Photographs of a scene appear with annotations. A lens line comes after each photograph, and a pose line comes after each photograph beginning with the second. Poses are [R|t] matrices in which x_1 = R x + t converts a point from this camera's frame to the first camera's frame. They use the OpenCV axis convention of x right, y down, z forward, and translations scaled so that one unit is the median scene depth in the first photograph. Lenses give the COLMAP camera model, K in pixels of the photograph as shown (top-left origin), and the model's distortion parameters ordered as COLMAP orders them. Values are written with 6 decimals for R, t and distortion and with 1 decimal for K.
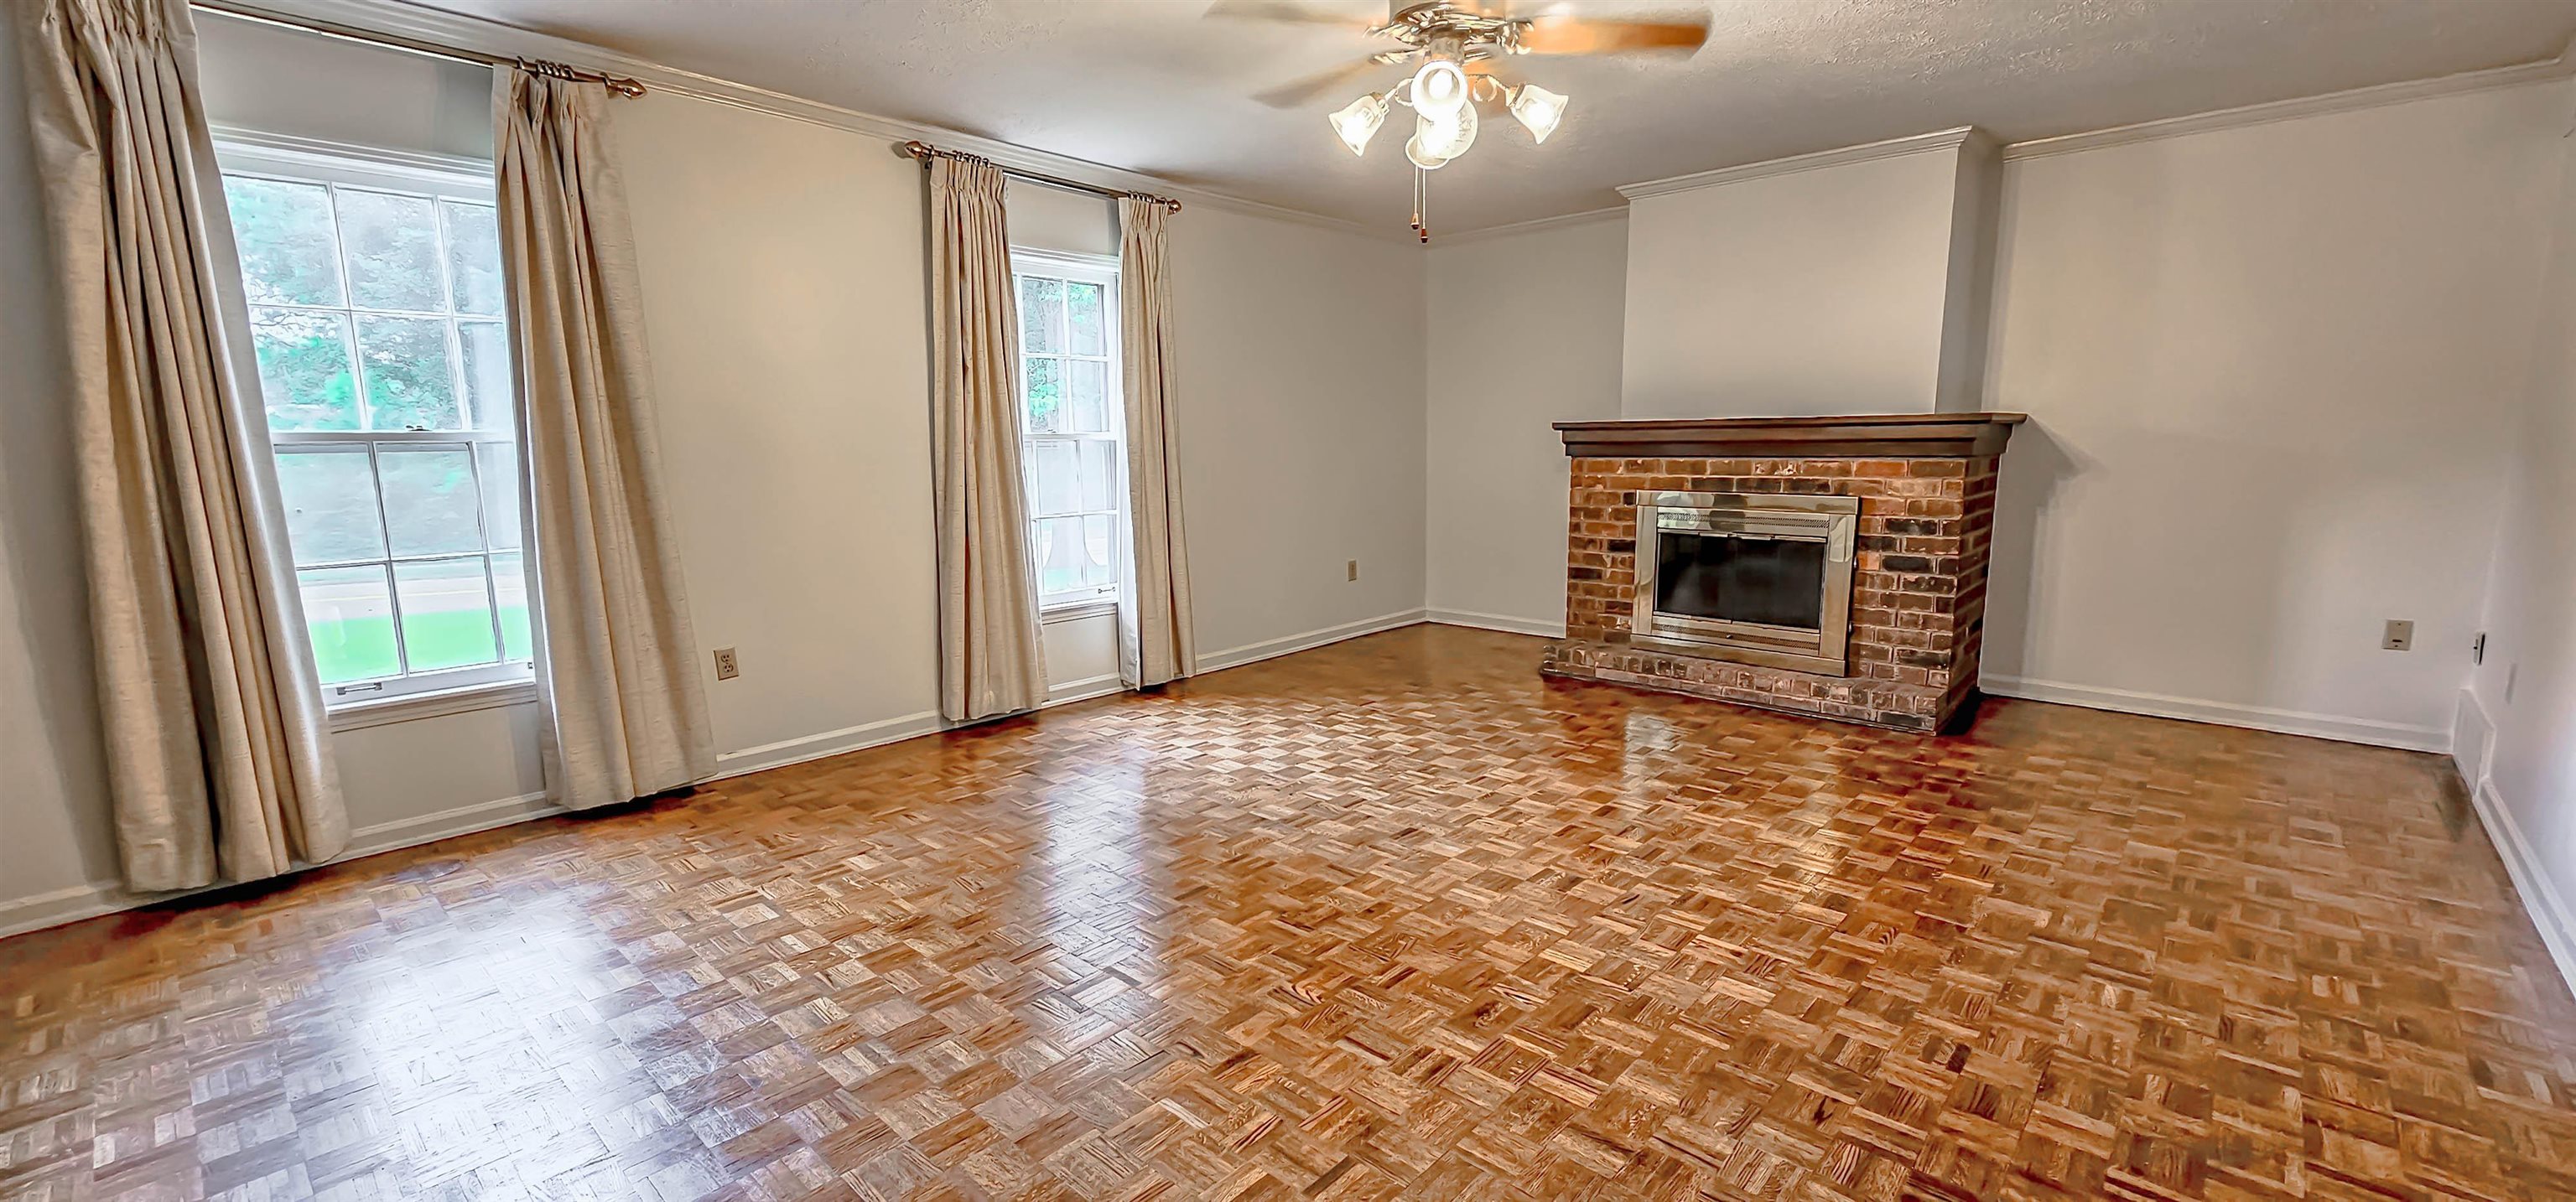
lens RADIAL K [[1040.5, 0, 1320.3], [0, 1040.5, 606.5], [0, 0, 1]] dist [0.001049, 0.000057]
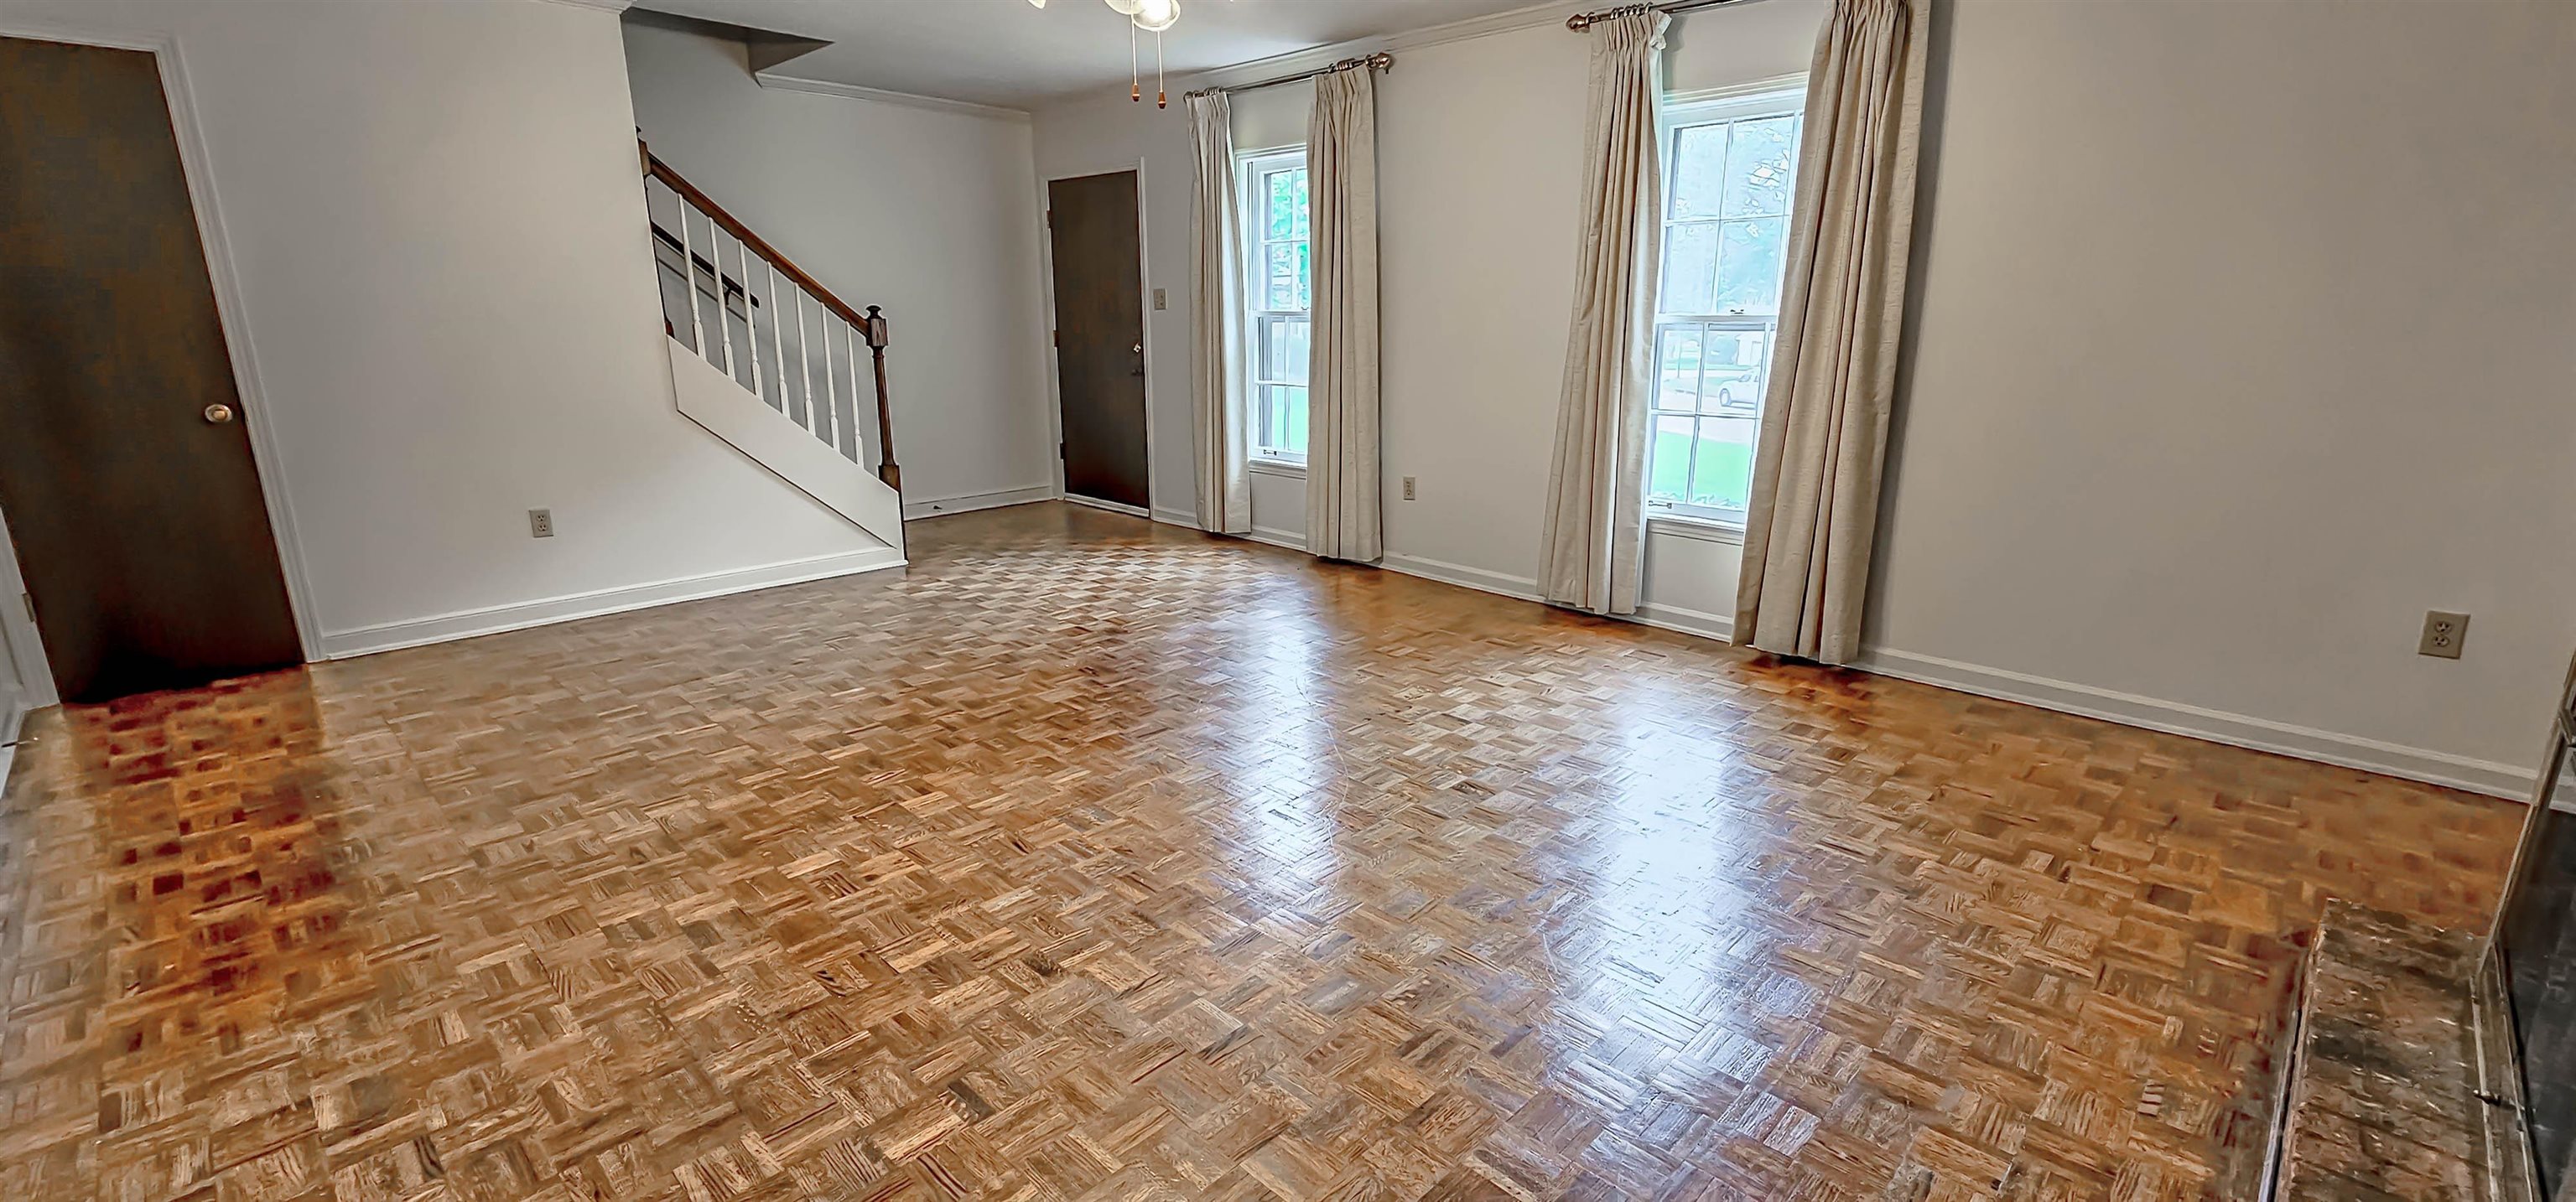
lens RADIAL K [[1104.1, 0, 1285.7], [0, 1104.1, 616.5], [0, 0, 1]] dist [-0.000636, 0.000130]
pose [[-0.039942, 0.271820, -0.961519, 1.299445], [-0.162345, 0.947735, 0.274667, -0.236852], [0.985925, 0.167068, 0.006274, 1.330414]]
